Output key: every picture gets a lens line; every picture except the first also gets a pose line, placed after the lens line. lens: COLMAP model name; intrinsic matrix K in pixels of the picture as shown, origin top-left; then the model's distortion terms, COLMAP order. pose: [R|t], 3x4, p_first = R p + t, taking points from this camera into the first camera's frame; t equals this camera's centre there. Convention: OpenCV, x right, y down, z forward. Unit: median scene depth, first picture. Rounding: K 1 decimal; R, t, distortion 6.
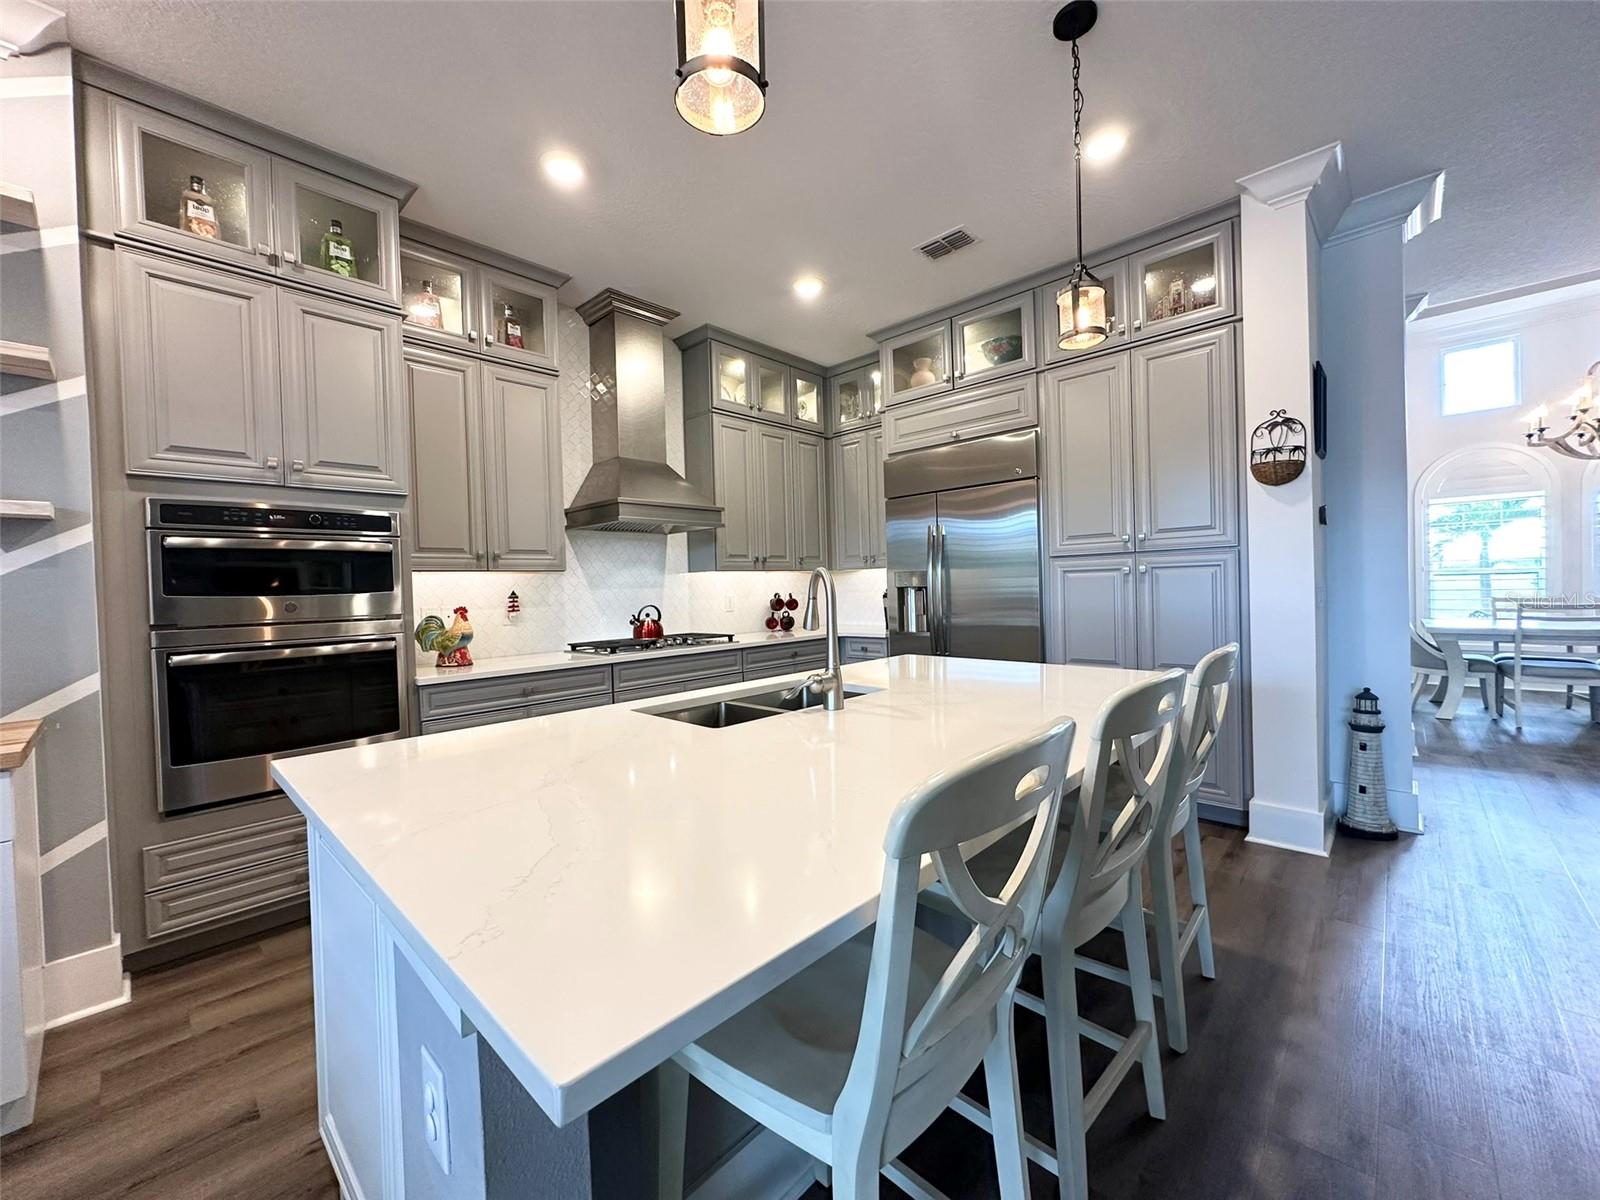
lens RADIAL K [[636.8, 0, 800.9], [0, 636.8, 599.2], [0, 0, 1]] dist [-0.004515, 0.000599]
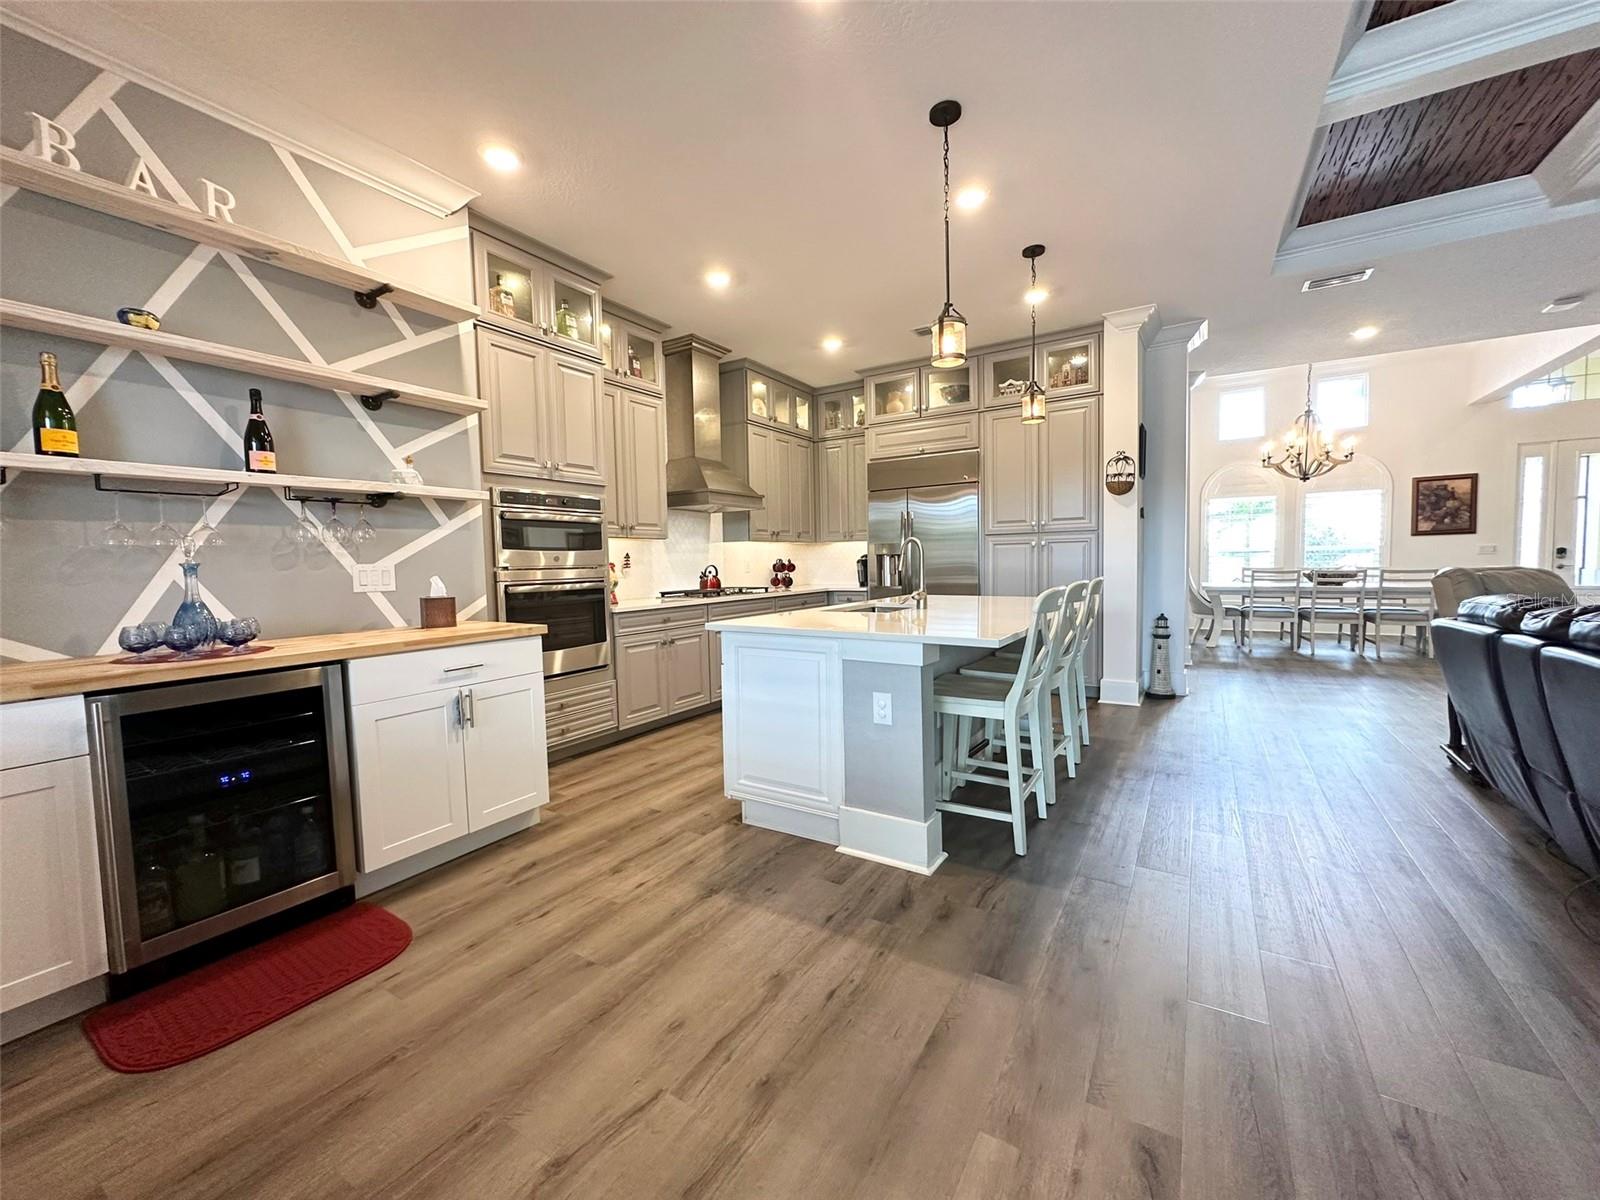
lens RADIAL K [[636.8, 0, 800.4], [0, 636.8, 598.3], [0, 0, 1]] dist [-0.004515, 0.000599]
pose [[0.981258, -0.002177, 0.192688, -0.312471], [-0.004802, 0.999349, 0.035746, 0.031252], [-0.192641, -0.036001, 0.980609, -0.386796]]
